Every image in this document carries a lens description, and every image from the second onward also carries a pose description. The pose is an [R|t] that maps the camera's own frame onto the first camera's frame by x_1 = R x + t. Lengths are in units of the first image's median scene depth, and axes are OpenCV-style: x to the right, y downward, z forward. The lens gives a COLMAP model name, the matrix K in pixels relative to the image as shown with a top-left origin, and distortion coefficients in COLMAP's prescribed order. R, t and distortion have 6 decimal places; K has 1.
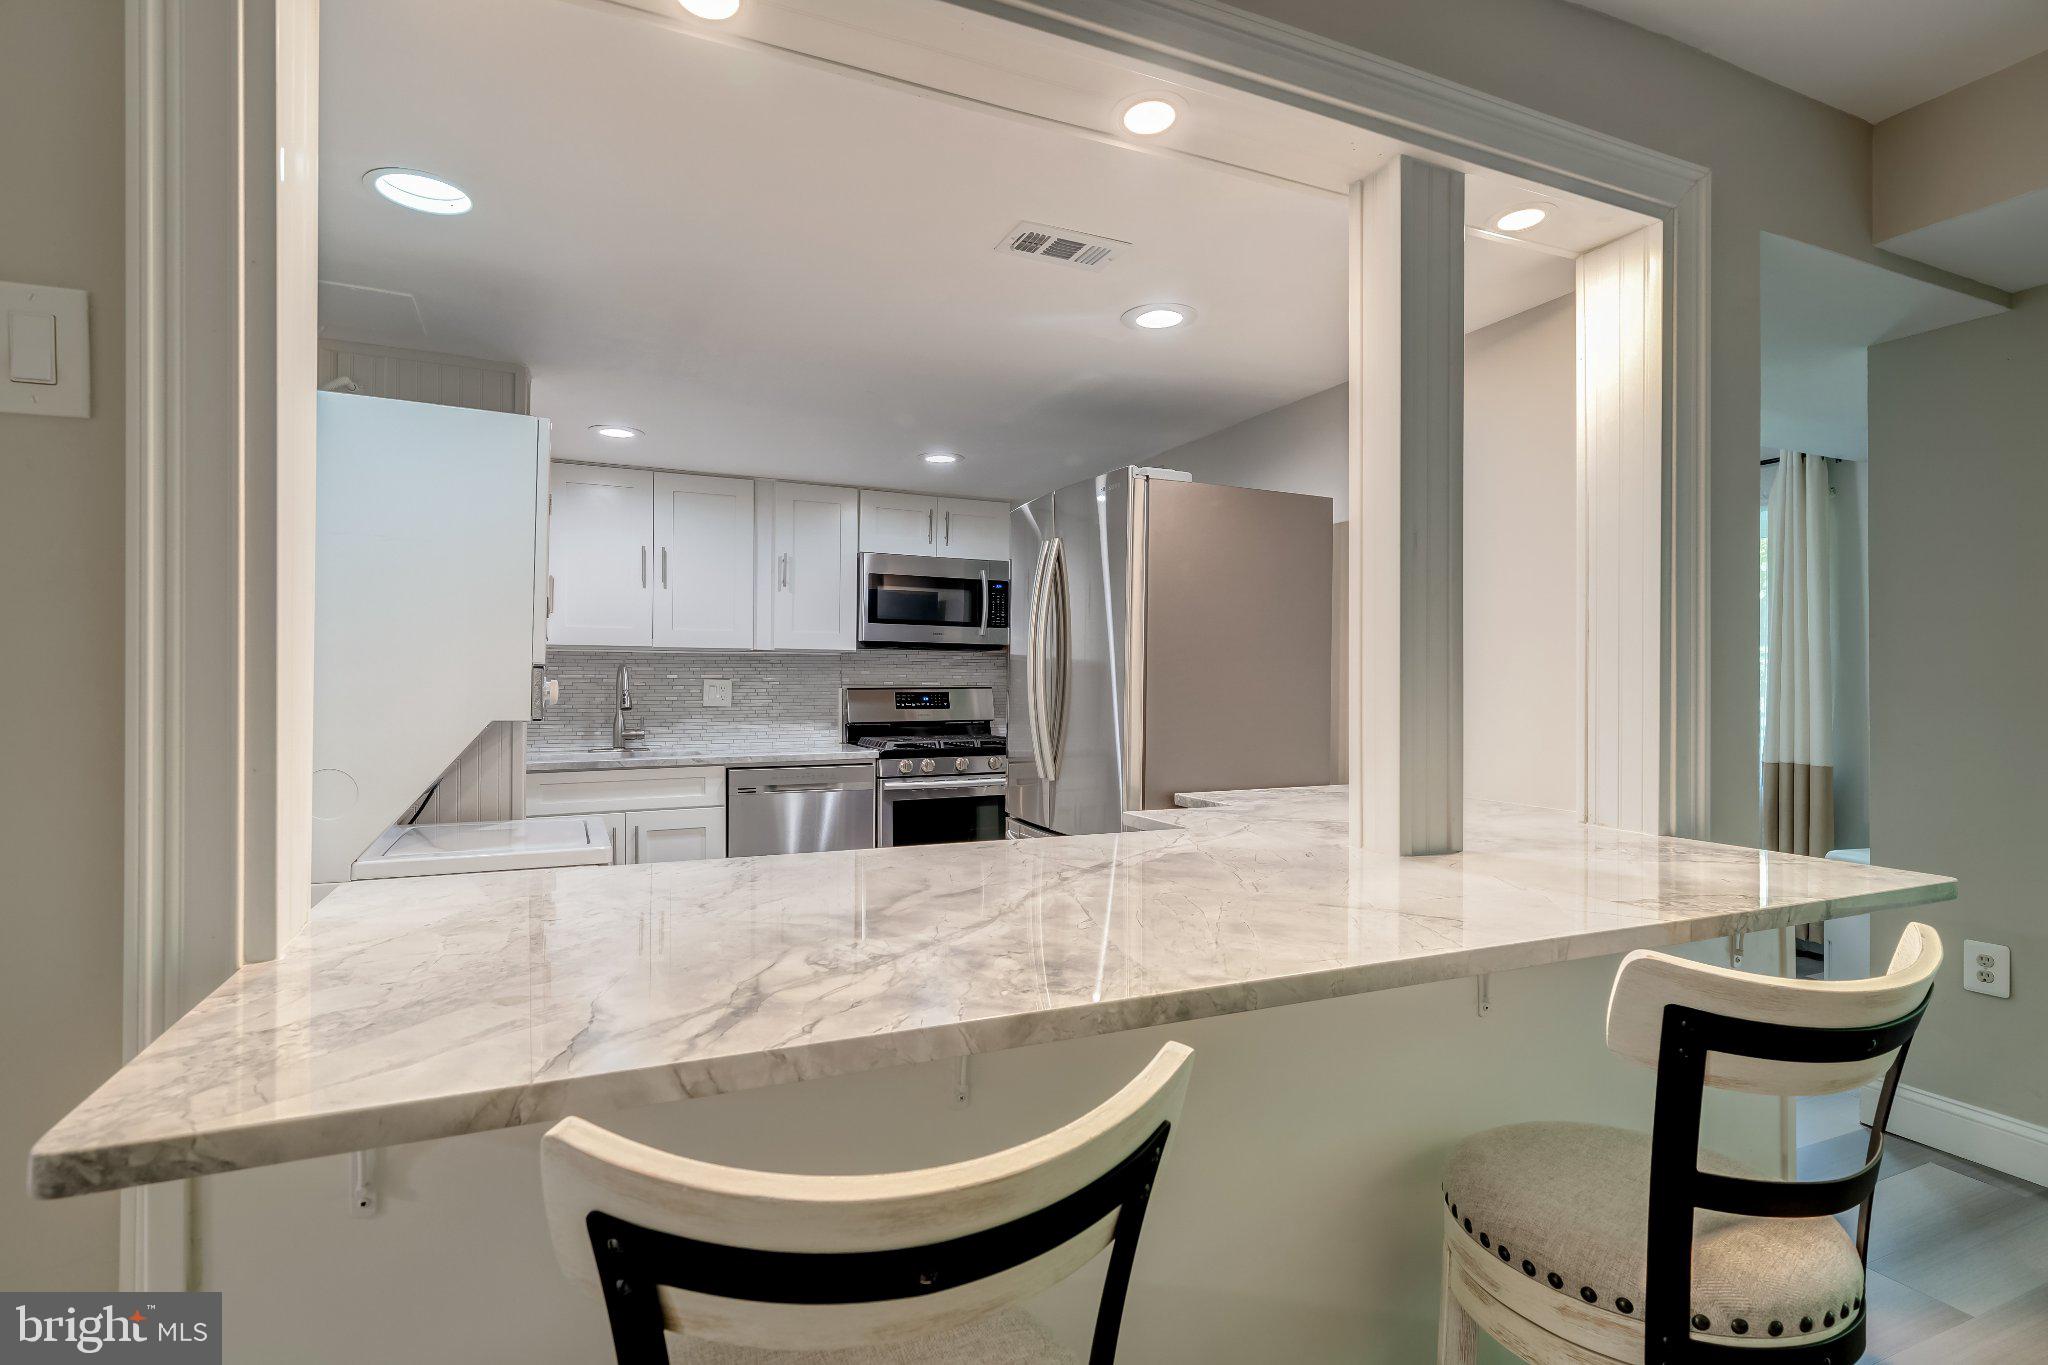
lens RADIAL K [[1000.3, 0, 1022.8], [0, 1000.3, 679.7], [0, 0, 1]] dist [-0.003136, 0.001845]
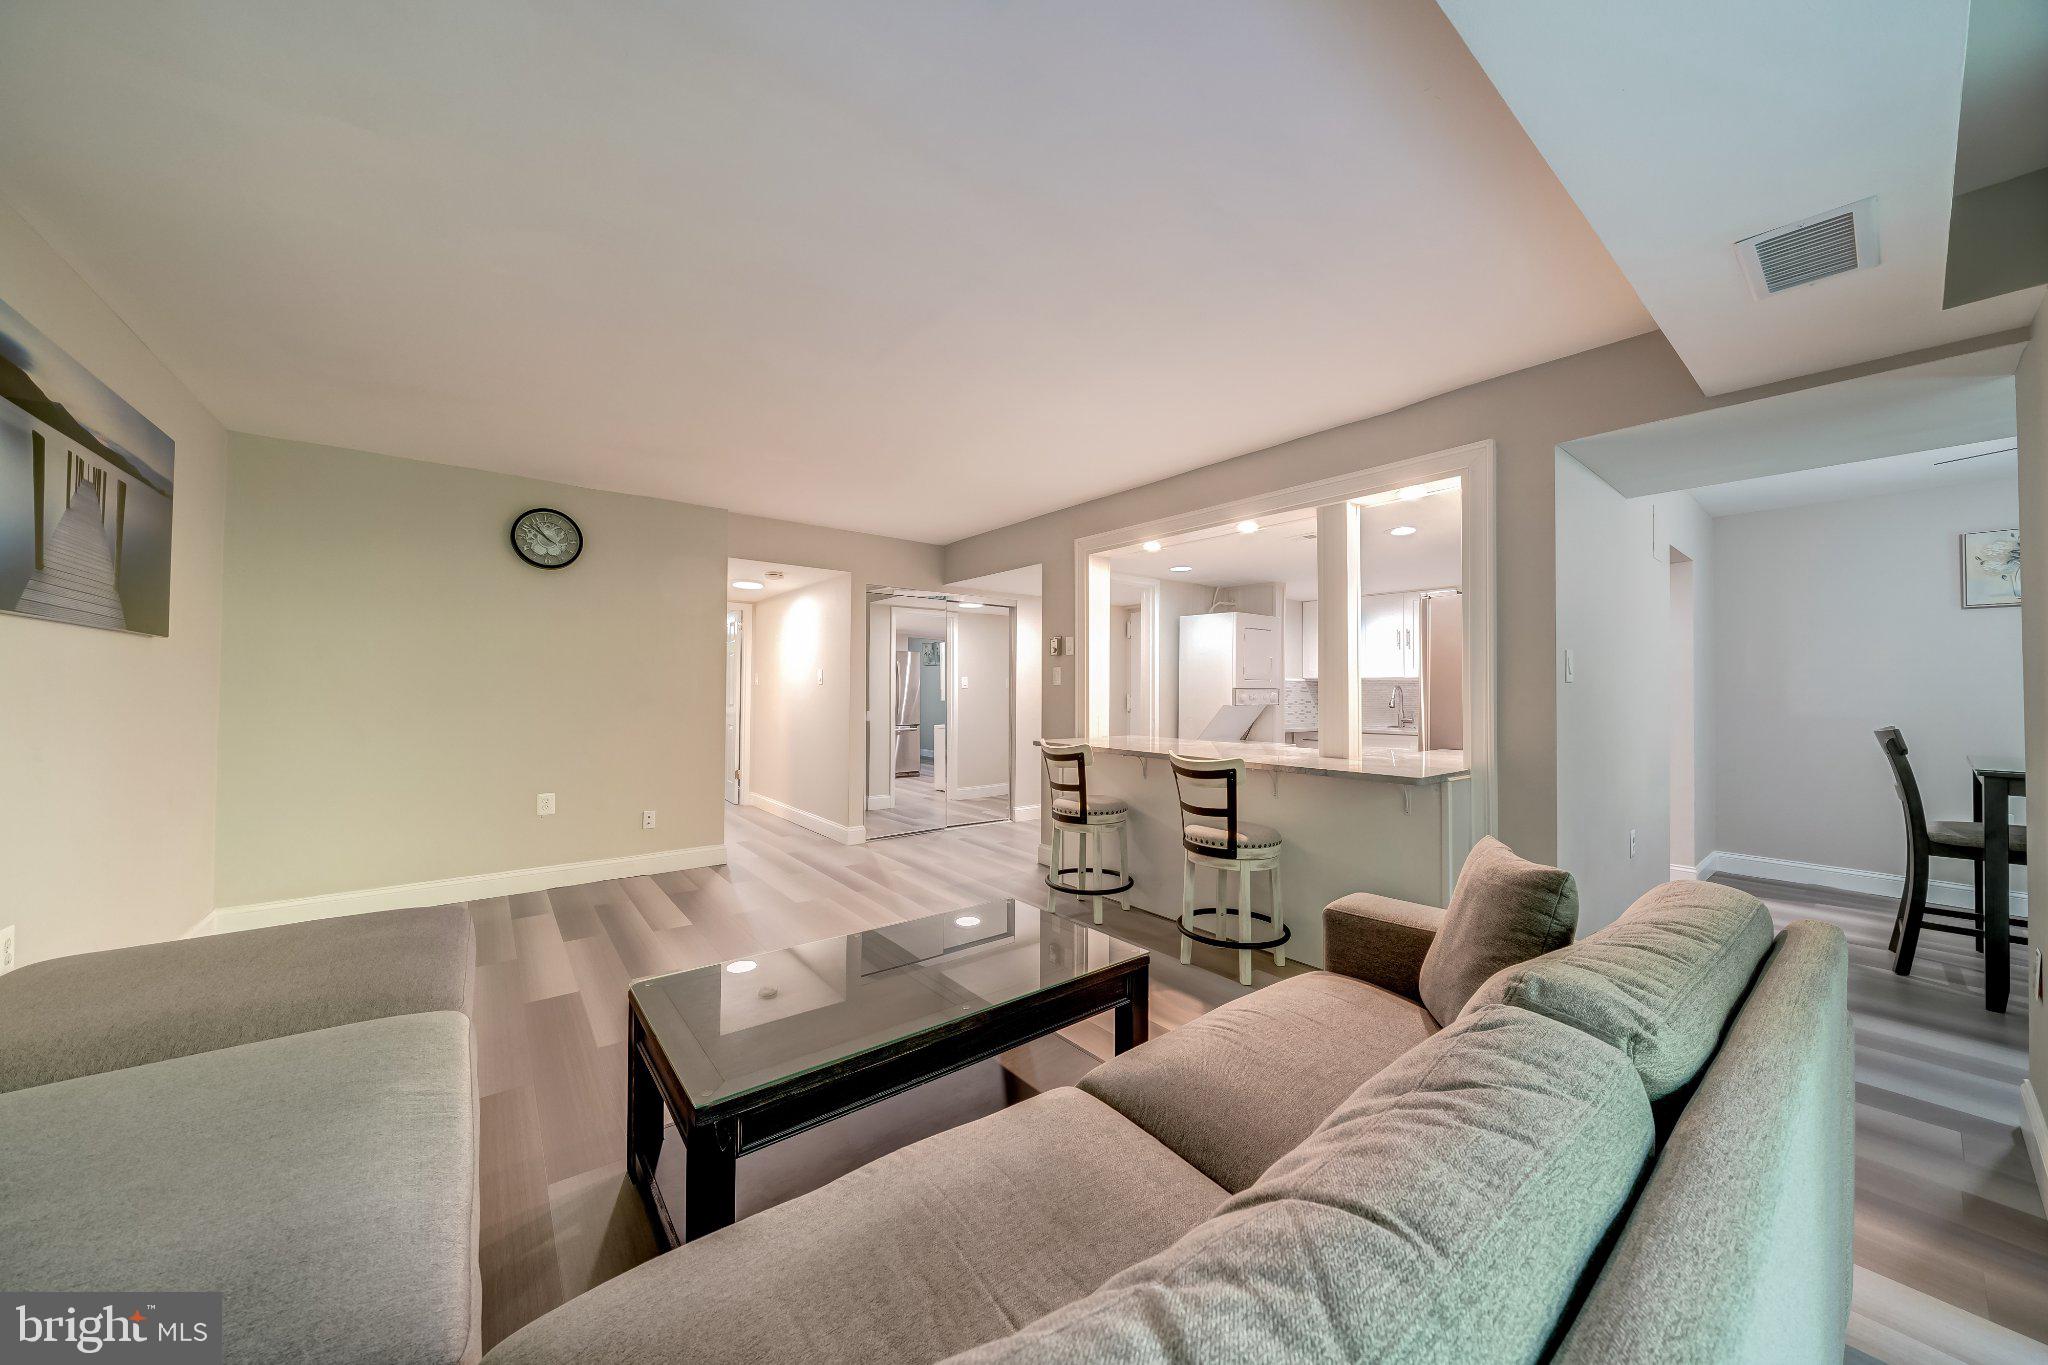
lens RADIAL K [[698.6, 0, 1021.7], [0, 698.6, 681.5], [0, 0, 1]] dist [-0.006900, 0.000655]
pose [[0.241333, -0.015509, -0.970318, 0.820090], [-0.000758, 0.999869, -0.016170, -0.000414], [0.970442, 0.004638, 0.241290, -0.112283]]
